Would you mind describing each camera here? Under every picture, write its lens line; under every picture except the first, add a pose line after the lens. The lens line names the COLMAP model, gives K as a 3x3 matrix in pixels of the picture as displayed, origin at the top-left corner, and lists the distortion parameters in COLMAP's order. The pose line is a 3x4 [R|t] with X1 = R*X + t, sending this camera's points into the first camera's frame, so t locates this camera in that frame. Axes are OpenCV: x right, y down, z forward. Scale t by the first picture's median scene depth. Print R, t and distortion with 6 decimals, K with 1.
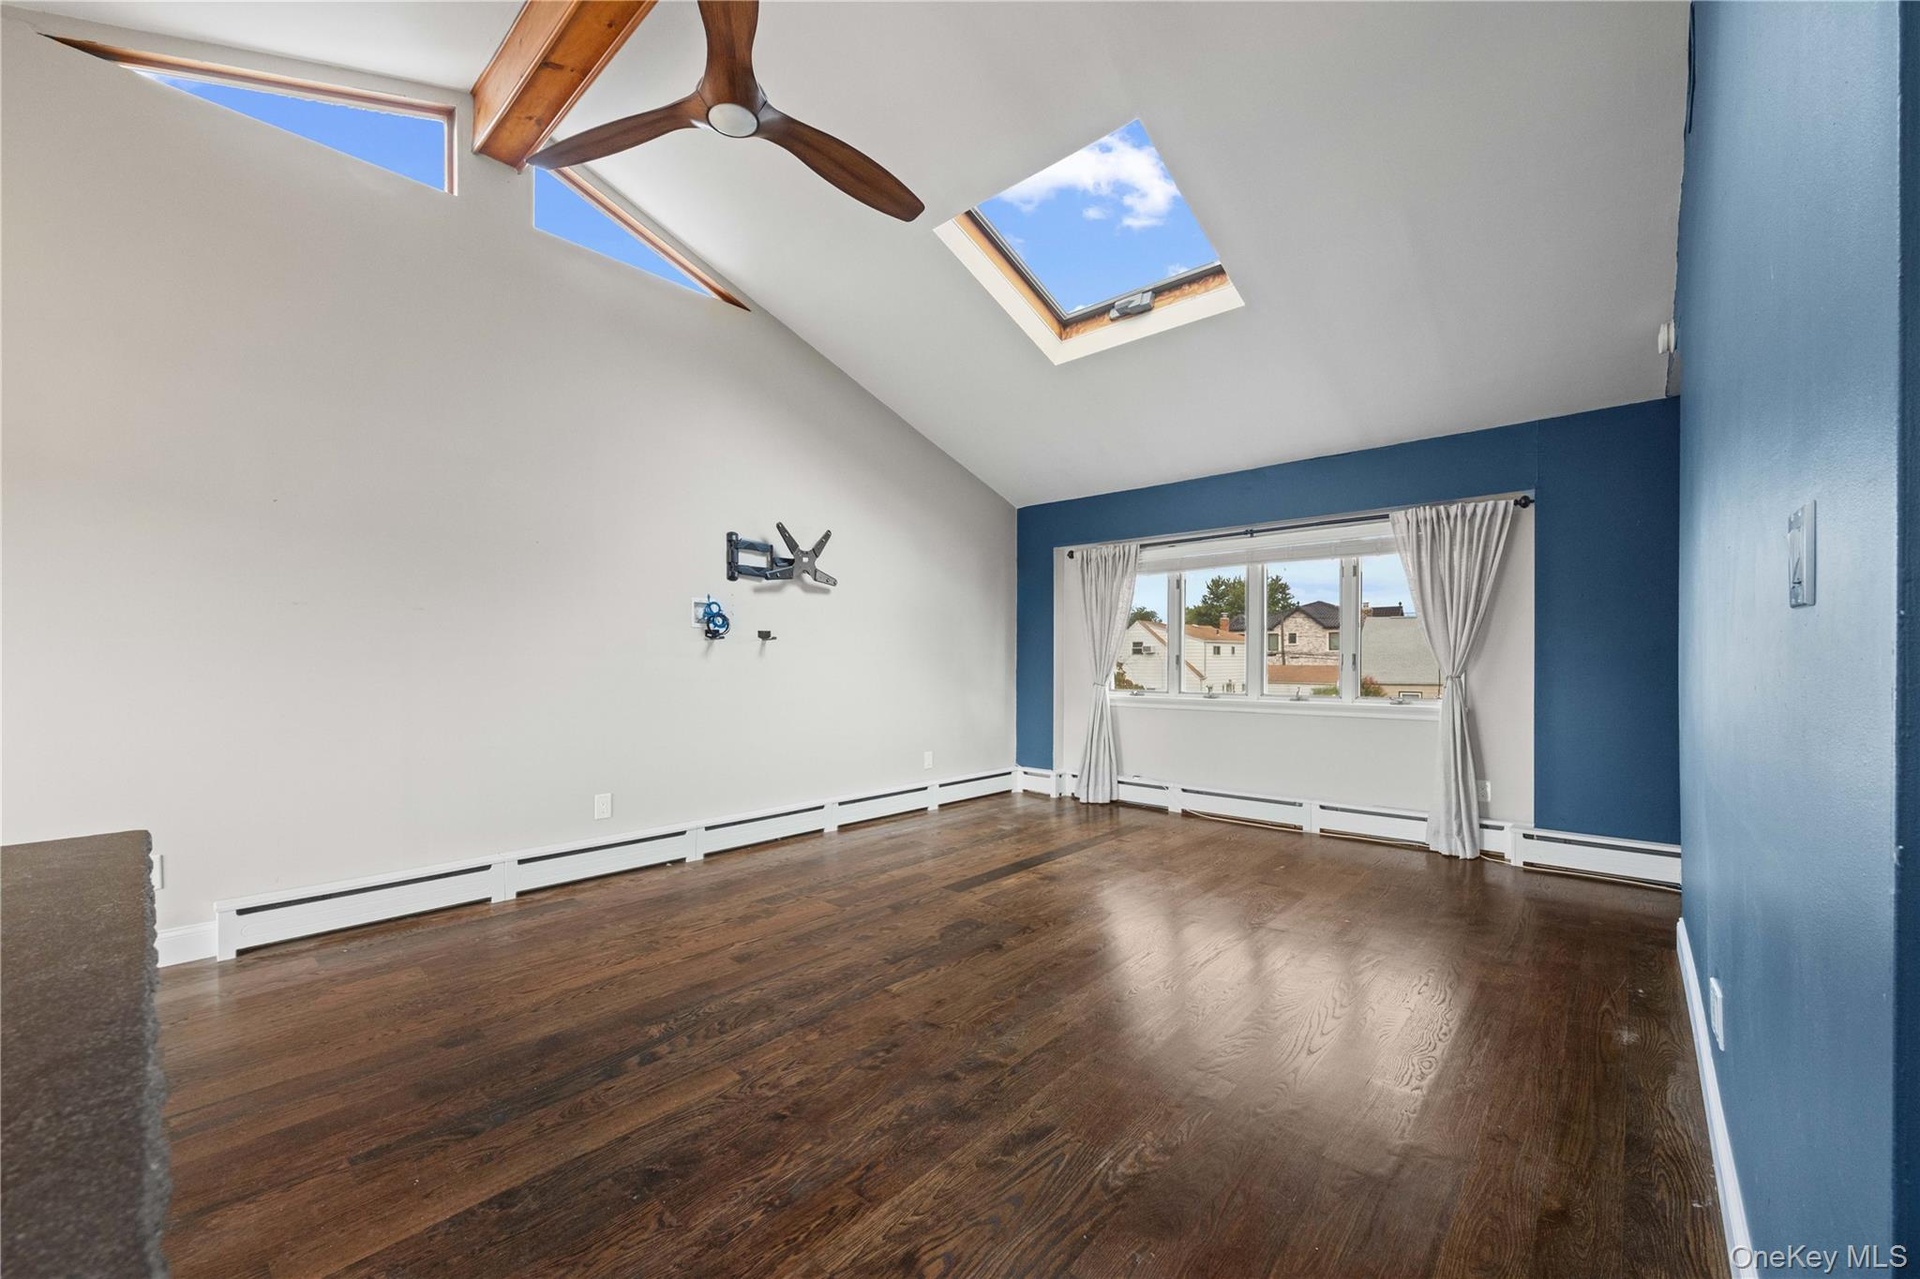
lens RADIAL K [[752.2, 0, 951.8], [0, 752.2, 633.4], [0, 0, 1]] dist [0.000984, 0.000008]
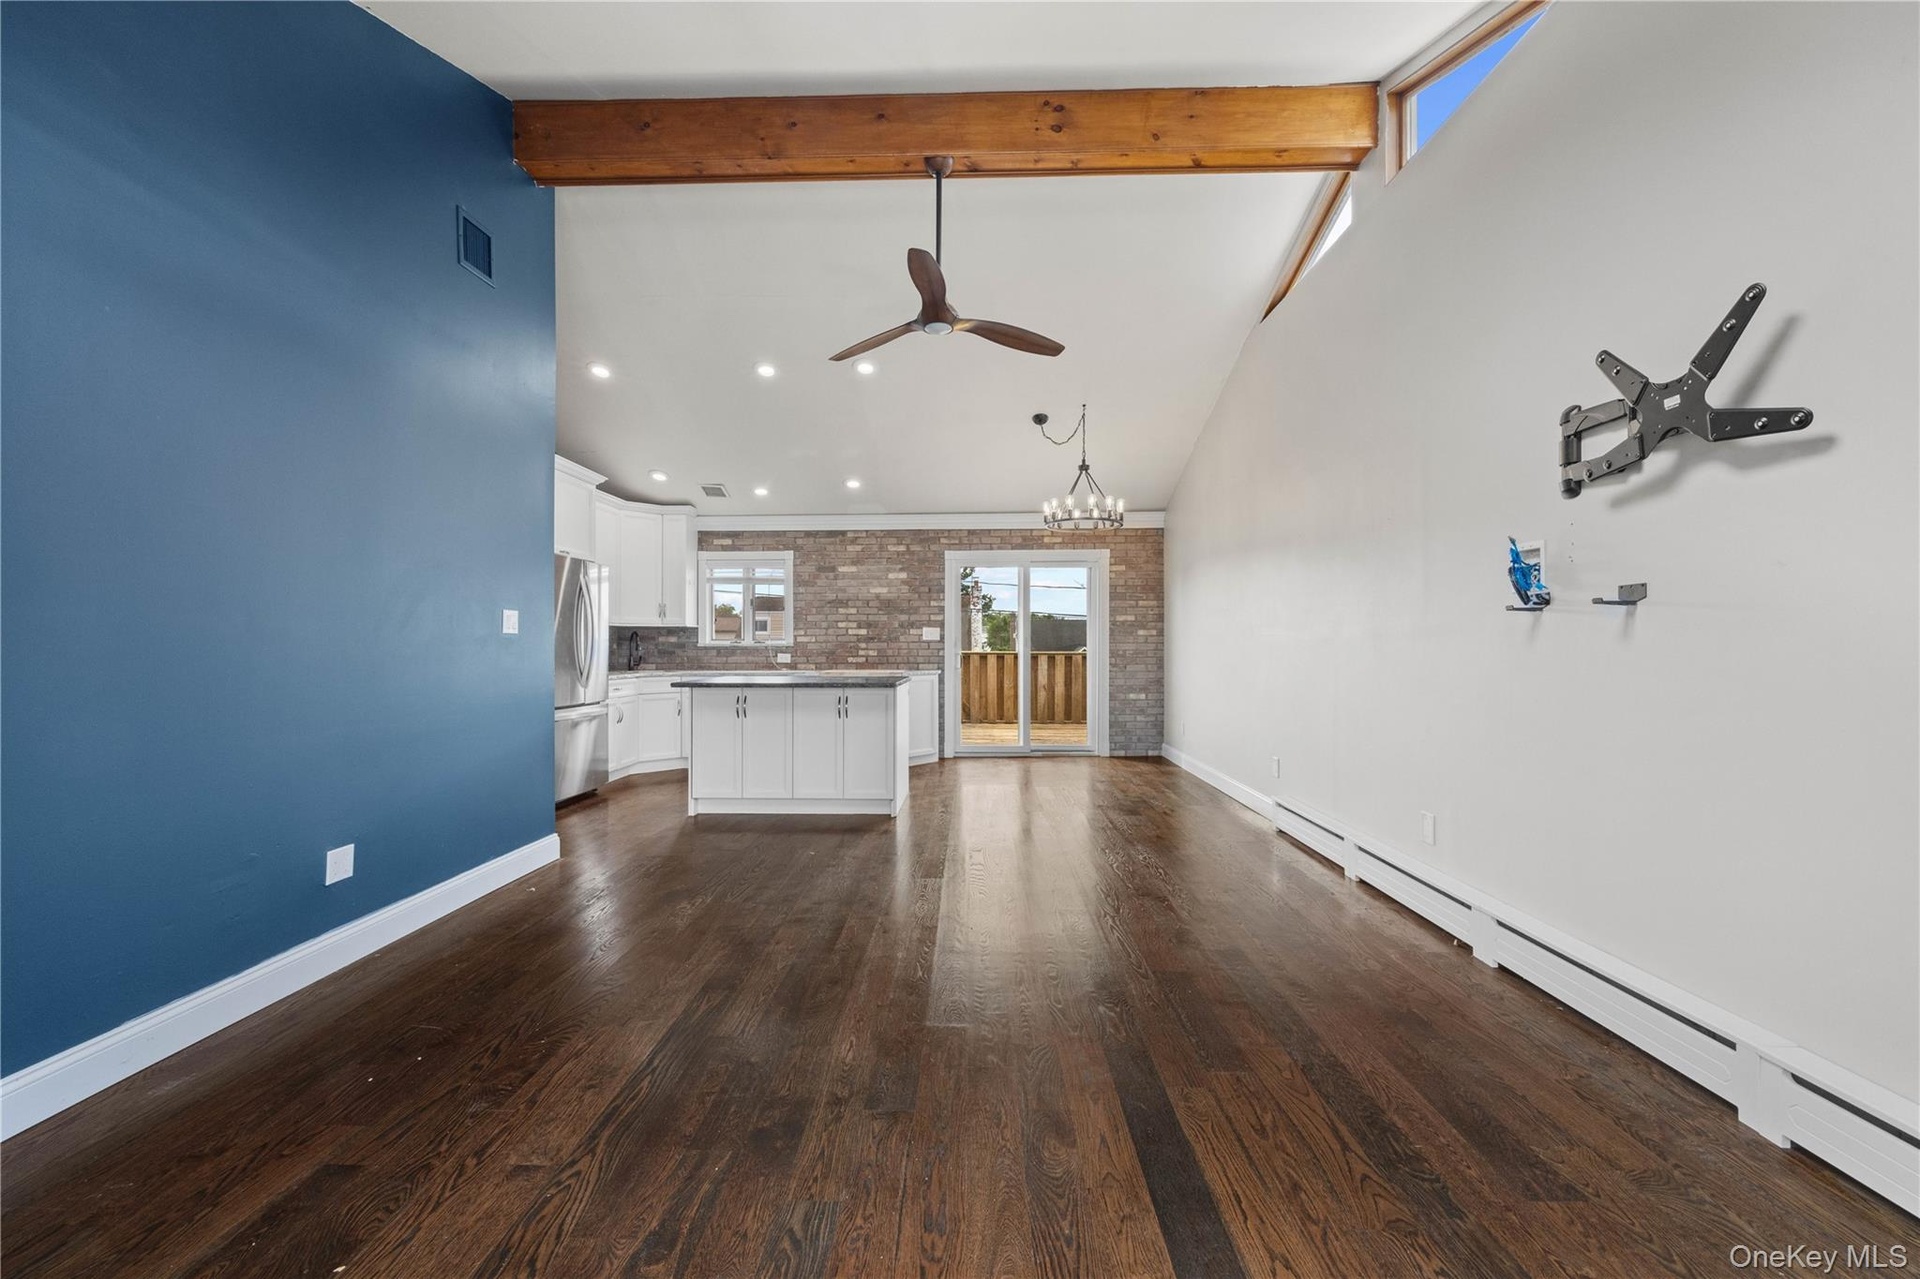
lens RADIAL K [[752.2, 0, 951.8], [0, 752.2, 633.4], [0, 0, 1]] dist [0.000984, 0.000008]
pose [[-0.745387, -0.017984, -0.666389, 0.384694], [0.002368, 0.999558, -0.029624, 0.040235], [0.666628, -0.023660, -0.745015, 1.090326]]
